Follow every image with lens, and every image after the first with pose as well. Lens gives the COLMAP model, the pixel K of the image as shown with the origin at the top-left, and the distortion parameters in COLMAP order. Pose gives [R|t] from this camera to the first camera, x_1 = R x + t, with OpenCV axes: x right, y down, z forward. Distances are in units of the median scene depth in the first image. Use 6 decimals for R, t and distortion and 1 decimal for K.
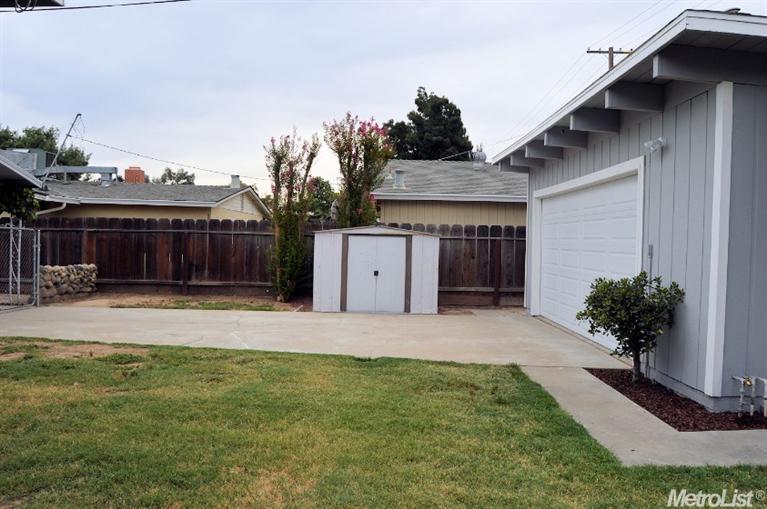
lens RADIAL K [[611.2, 0, 398.5], [0, 611.2, 250.2], [0, 0, 1]] dist [-0.073449, 0.006678]
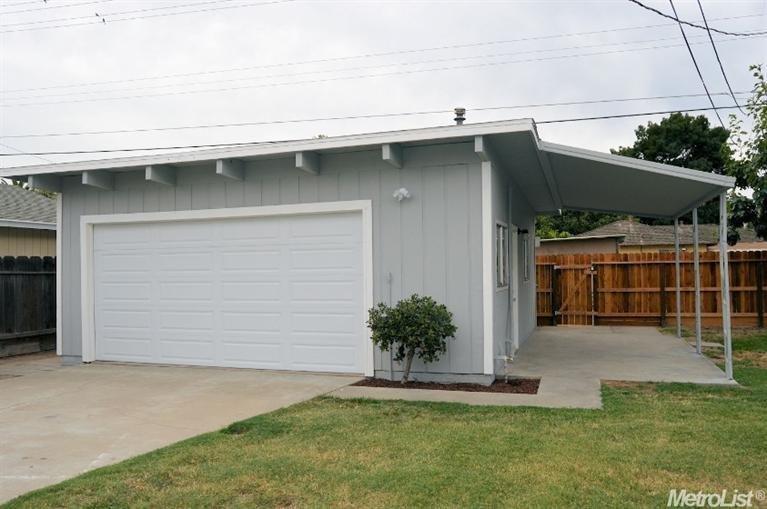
lens RADIAL K [[608.8, 0, 383.5], [0, 608.8, 254.5], [0, 0, 1]] dist [-0.098782, 0.039936]
pose [[0.334123, -0.007116, 0.942503, -0.710269], [0.038171, 0.999253, -0.005987, -0.036517], [-0.941756, 0.037976, 0.334145, 0.547855]]
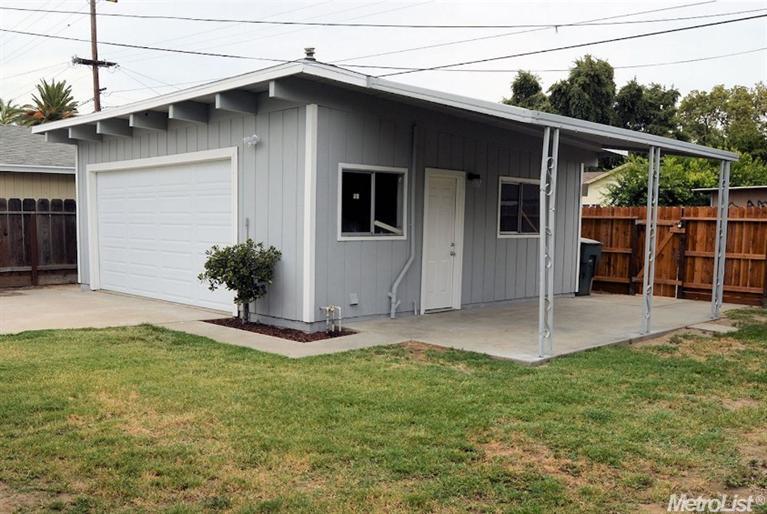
lens RADIAL K [[719.5, 0, 381.3], [0, 719.5, 292.6], [0, 0, 1]] dist [-0.075031, -0.005544]
pose [[0.719441, -0.085320, 0.689293, -0.408551], [0.016079, 0.994206, 0.106279, -0.008170], [-0.694367, -0.065378, 0.716645, -0.278513]]
